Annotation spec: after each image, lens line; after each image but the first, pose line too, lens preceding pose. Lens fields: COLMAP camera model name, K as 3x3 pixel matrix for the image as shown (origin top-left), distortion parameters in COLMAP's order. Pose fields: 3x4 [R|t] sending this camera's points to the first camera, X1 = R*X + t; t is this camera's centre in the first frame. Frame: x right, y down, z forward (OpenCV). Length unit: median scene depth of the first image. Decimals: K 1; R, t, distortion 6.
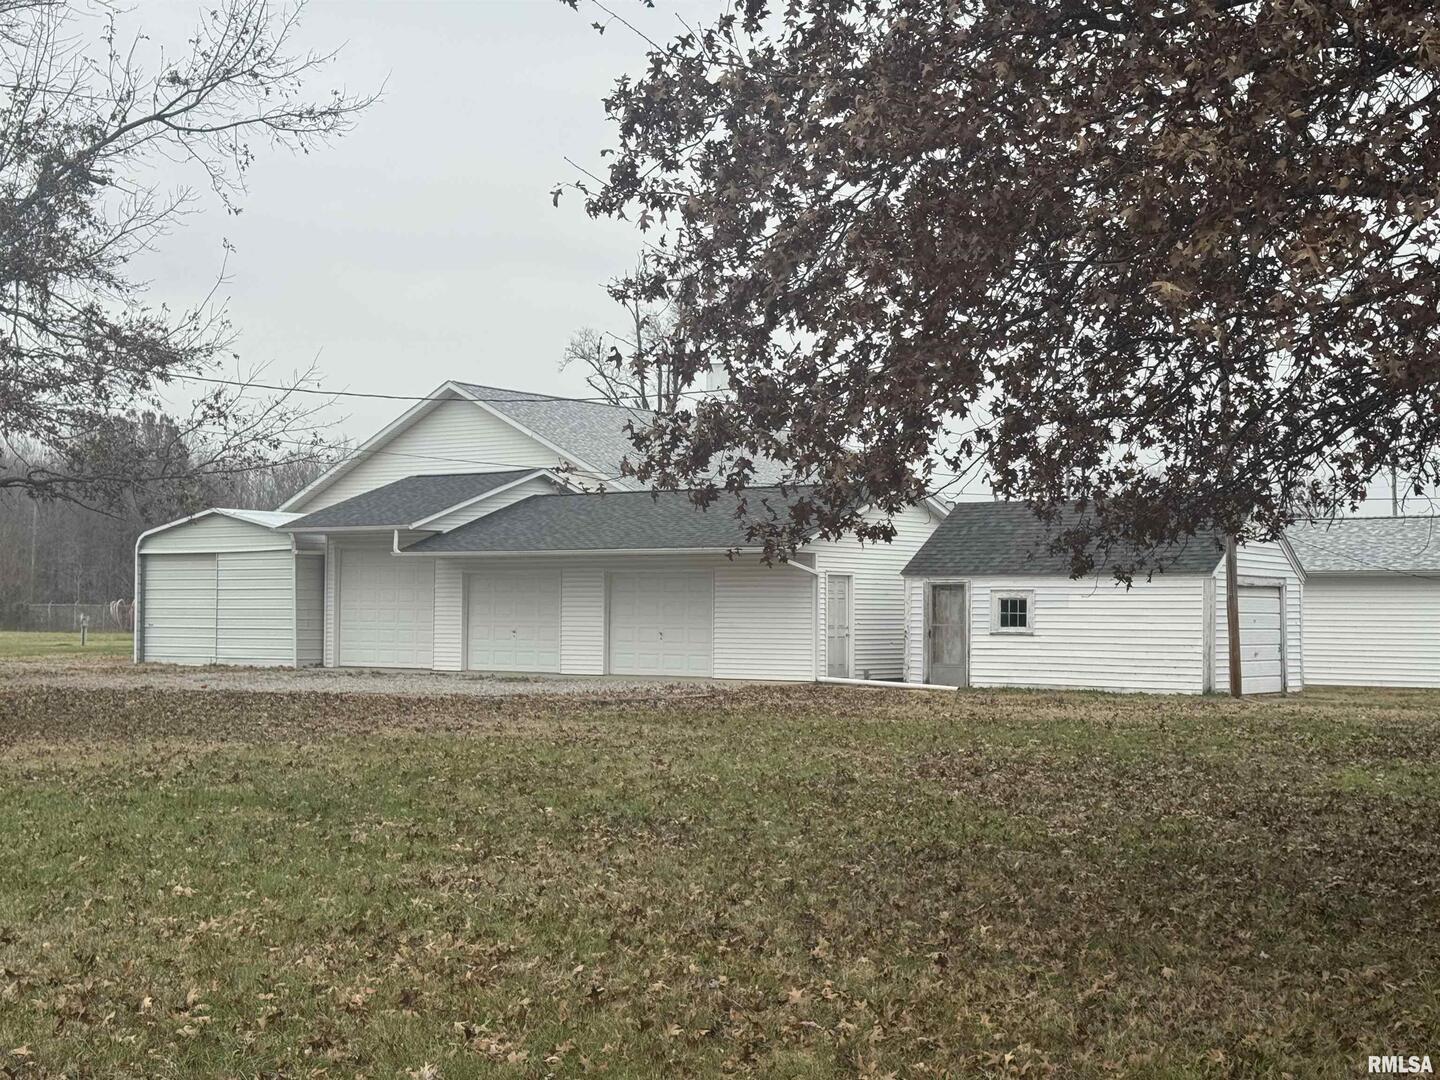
lens RADIAL K [[1996.3, 0, 720.0], [0, 1996.3, 540.0], [0, 0, 1]] dist [0.149307, -0.013027]
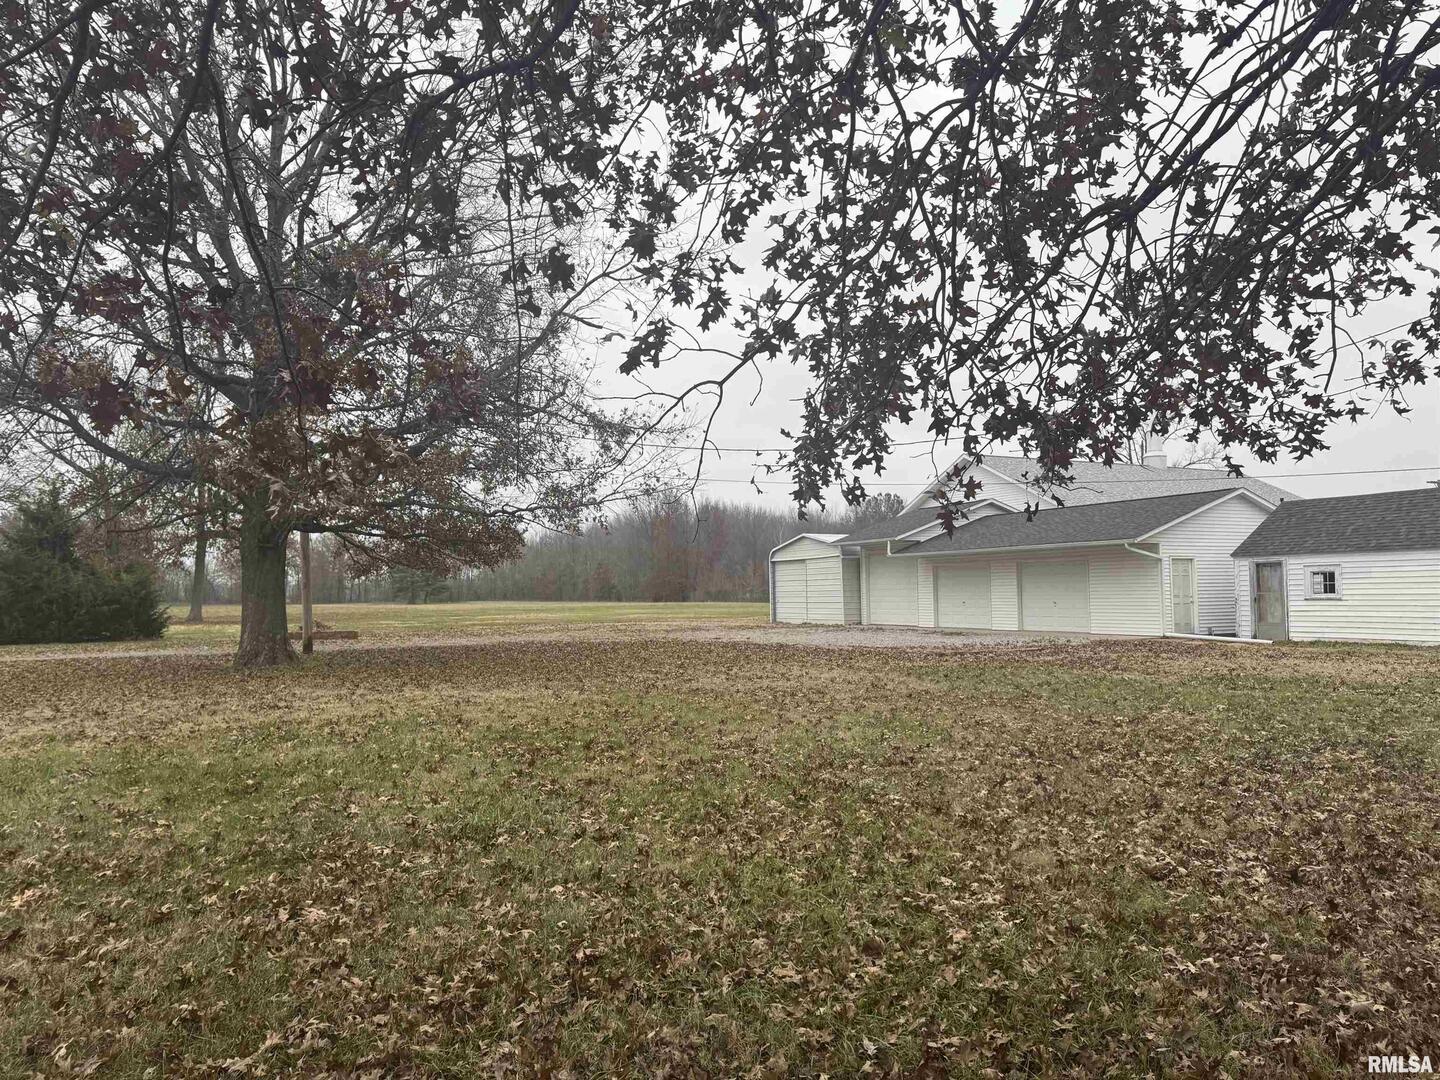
lens RADIAL K [[997.5, 0, 720.0], [0, 997.5, 540.0], [0, 0, 1]] dist [0.053143, 0.000014]
pose [[0.893233, -0.044087, -0.447427, 0.089533], [0.037042, 0.999014, -0.024488, 0.010407], [0.448065, 0.005300, 0.893985, 0.241862]]
